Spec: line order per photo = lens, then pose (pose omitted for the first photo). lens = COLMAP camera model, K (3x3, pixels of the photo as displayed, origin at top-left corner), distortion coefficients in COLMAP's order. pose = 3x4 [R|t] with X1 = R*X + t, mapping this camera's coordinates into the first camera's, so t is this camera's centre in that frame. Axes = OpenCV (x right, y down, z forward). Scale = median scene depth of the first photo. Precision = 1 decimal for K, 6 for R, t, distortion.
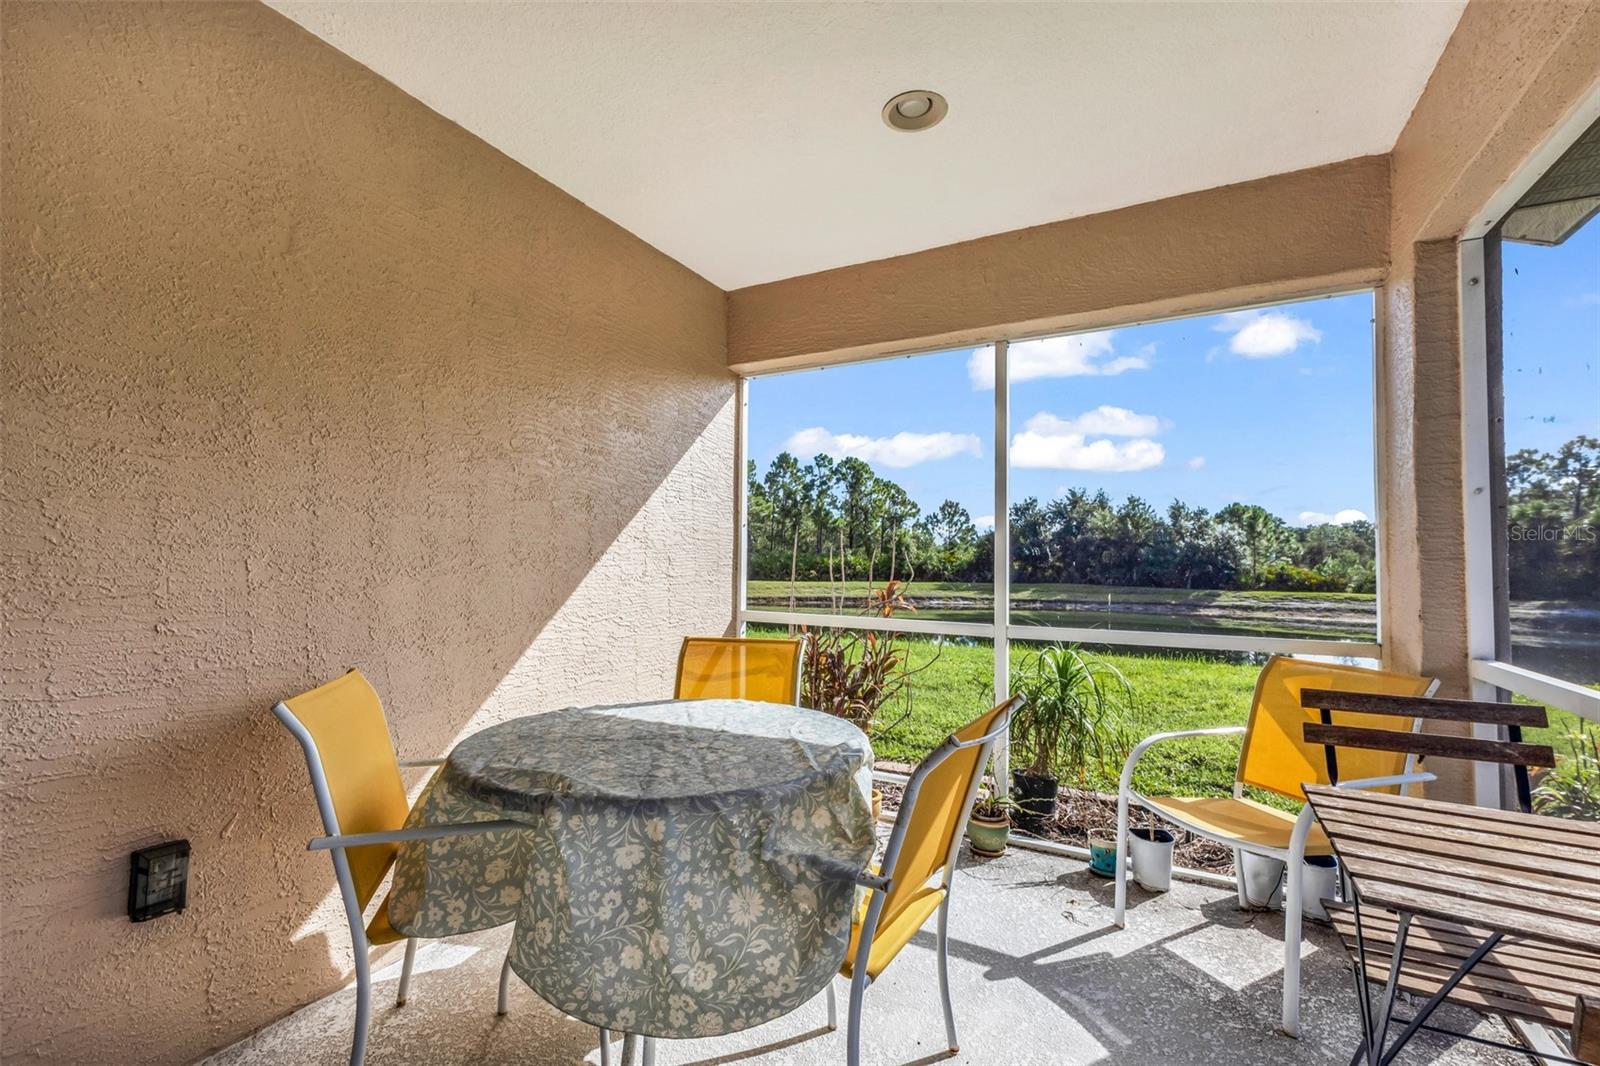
lens RADIAL K [[690.9, 0, 800.0], [0, 690.9, 533.0], [0, 0, 1]] dist [0.012461, -0.004470]
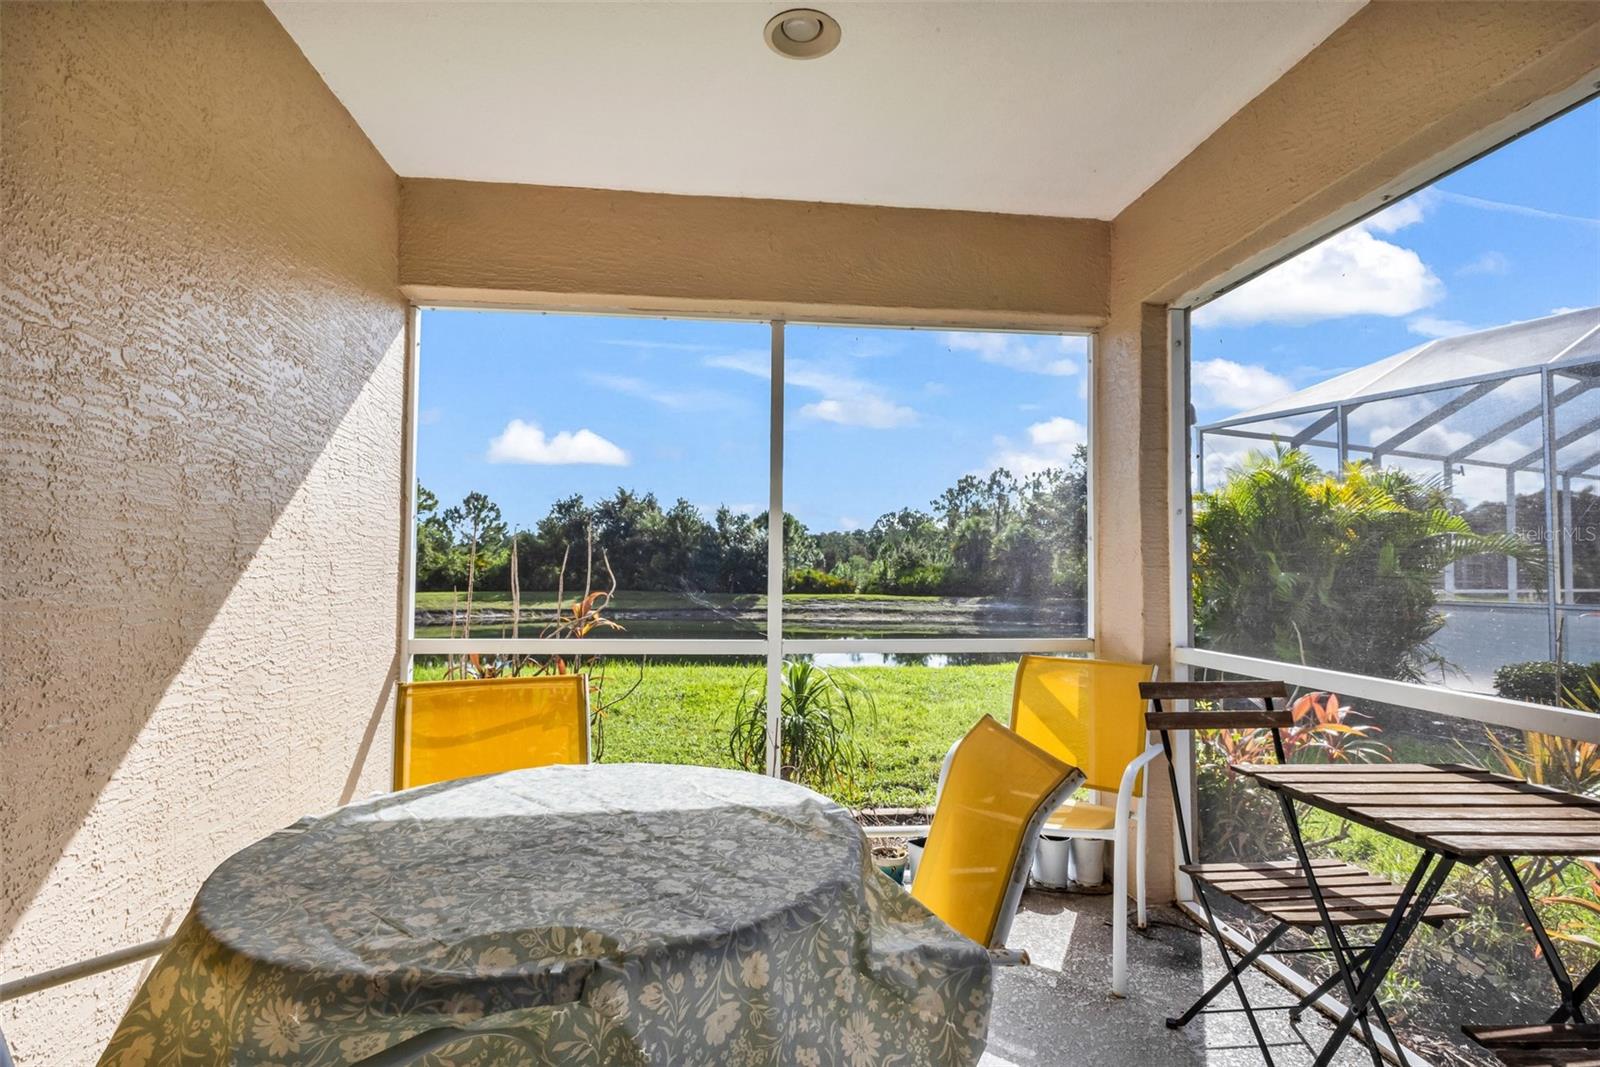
lens RADIAL K [[794.7, 0, 800.0], [0, 794.7, 533.5], [0, 0, 1]] dist [0.009967, -0.000391]
pose [[0.823911, 0.022745, 0.566263, -0.309087], [-0.022962, 0.999714, -0.006746, 0.002727], [-0.566254, -0.007445, 0.824197, 0.167245]]
